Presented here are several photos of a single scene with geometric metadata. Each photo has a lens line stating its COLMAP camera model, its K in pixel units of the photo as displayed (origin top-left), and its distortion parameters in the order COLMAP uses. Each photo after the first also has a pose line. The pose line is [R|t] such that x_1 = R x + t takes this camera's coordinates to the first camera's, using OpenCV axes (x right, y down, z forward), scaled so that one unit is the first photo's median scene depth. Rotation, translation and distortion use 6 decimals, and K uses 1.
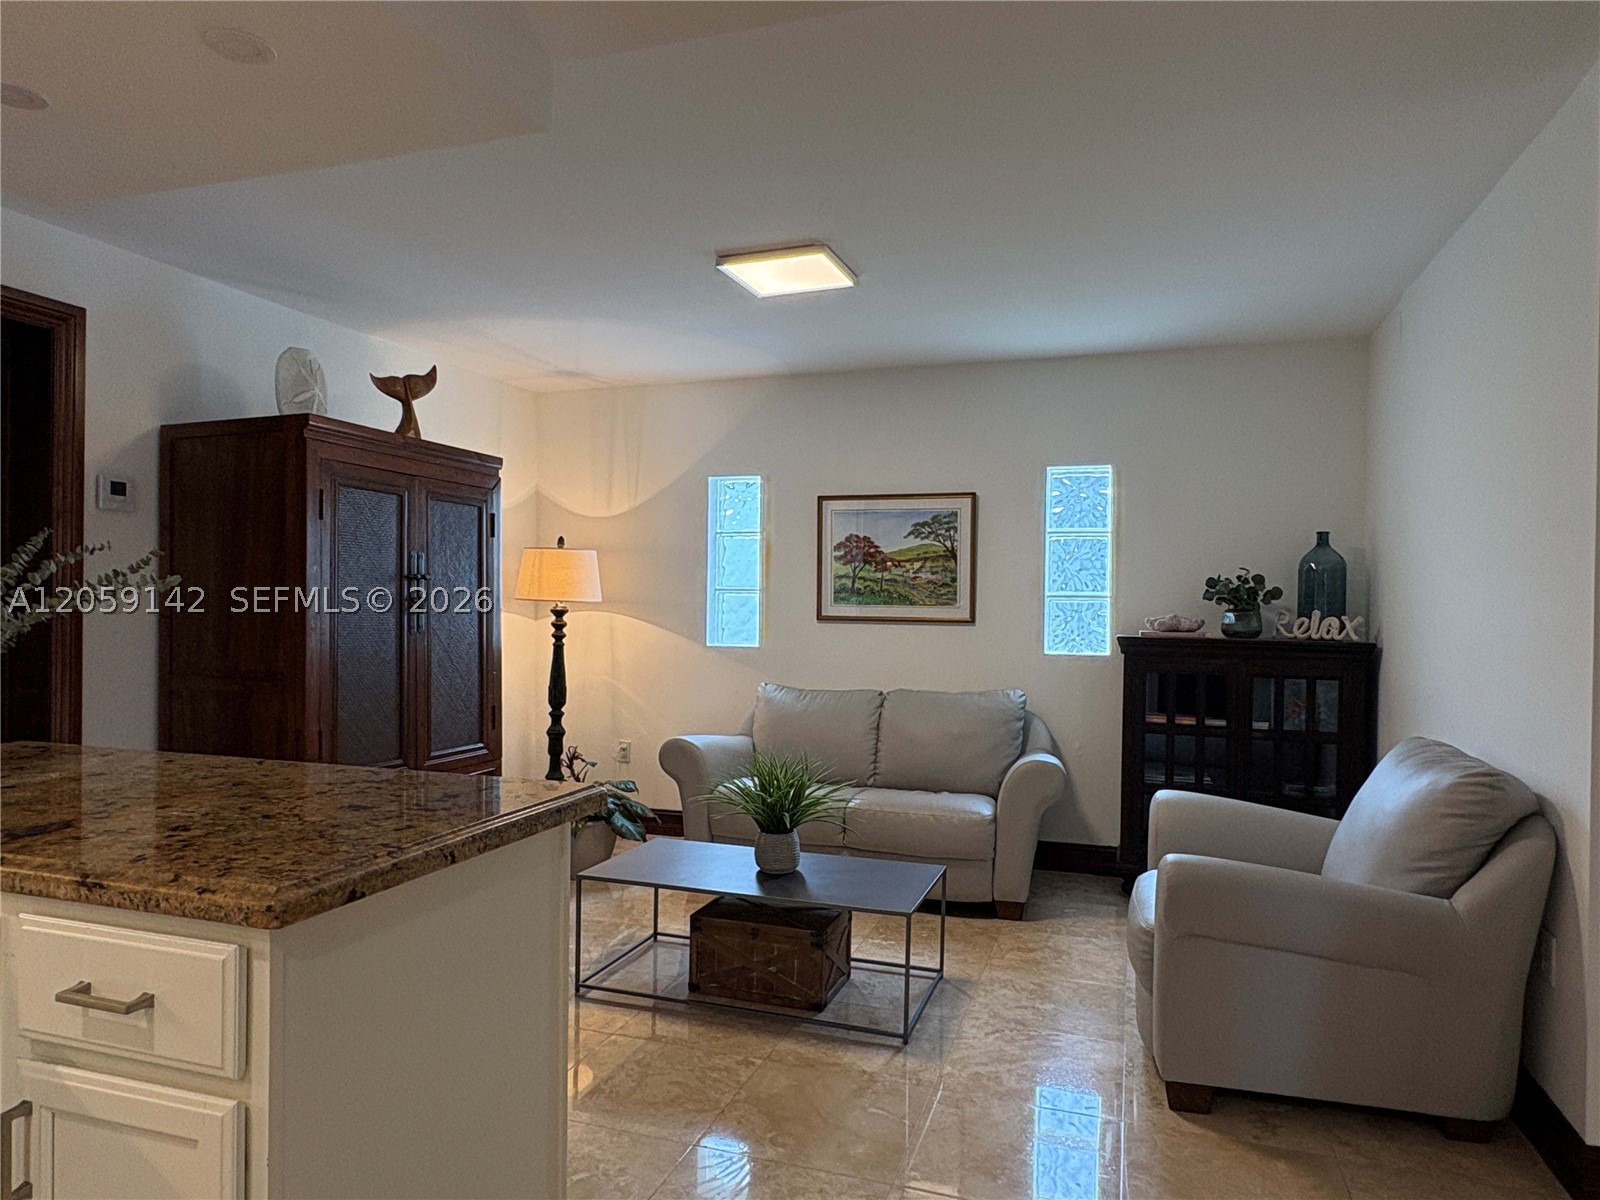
lens RADIAL K [[999.6, 0, 800.0], [0, 999.6, 600.0], [0, 0, 1]] dist [0.003056, 0.001731]
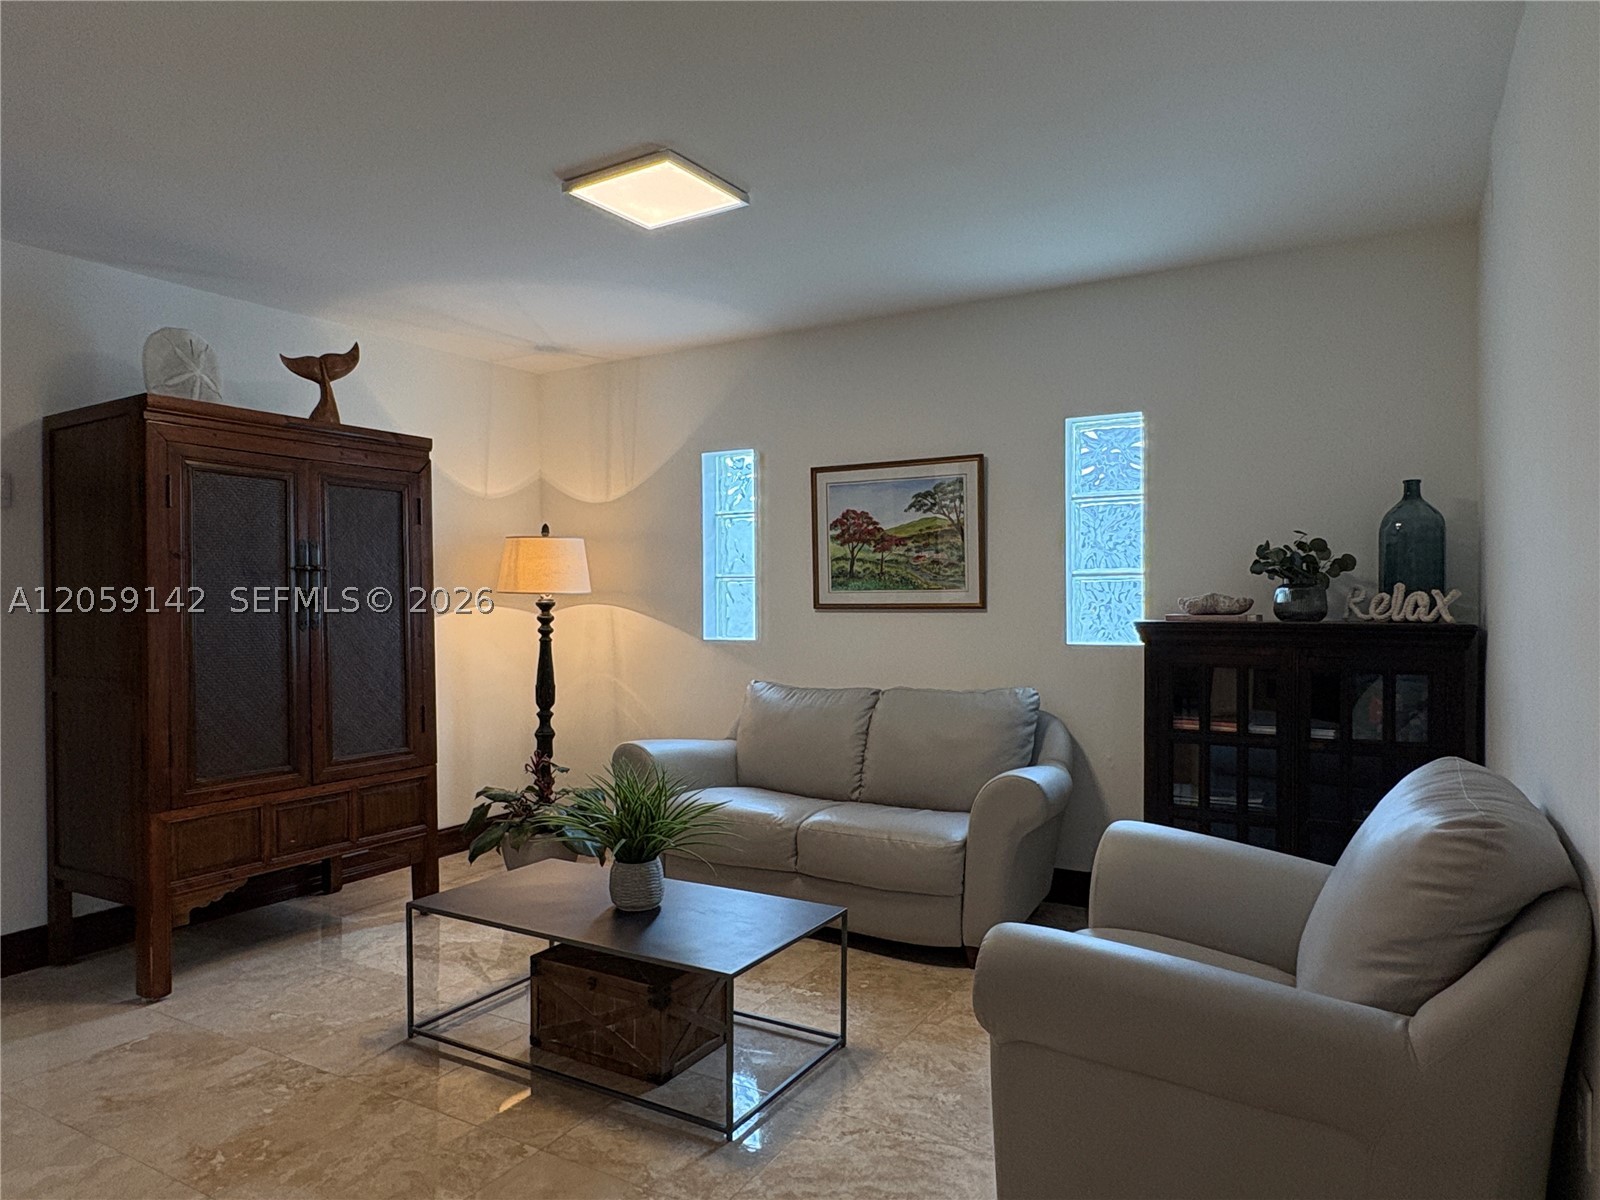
lens RADIAL K [[999.6, 0, 800.0], [0, 999.6, 600.0], [0, 0, 1]] dist [0.003056, 0.001731]
pose [[0.980004, -0.019812, -0.197990, 0.198813], [0.020710, 0.999782, 0.002465, 0.010829], [0.197898, -0.006516, 0.980201, 0.147955]]
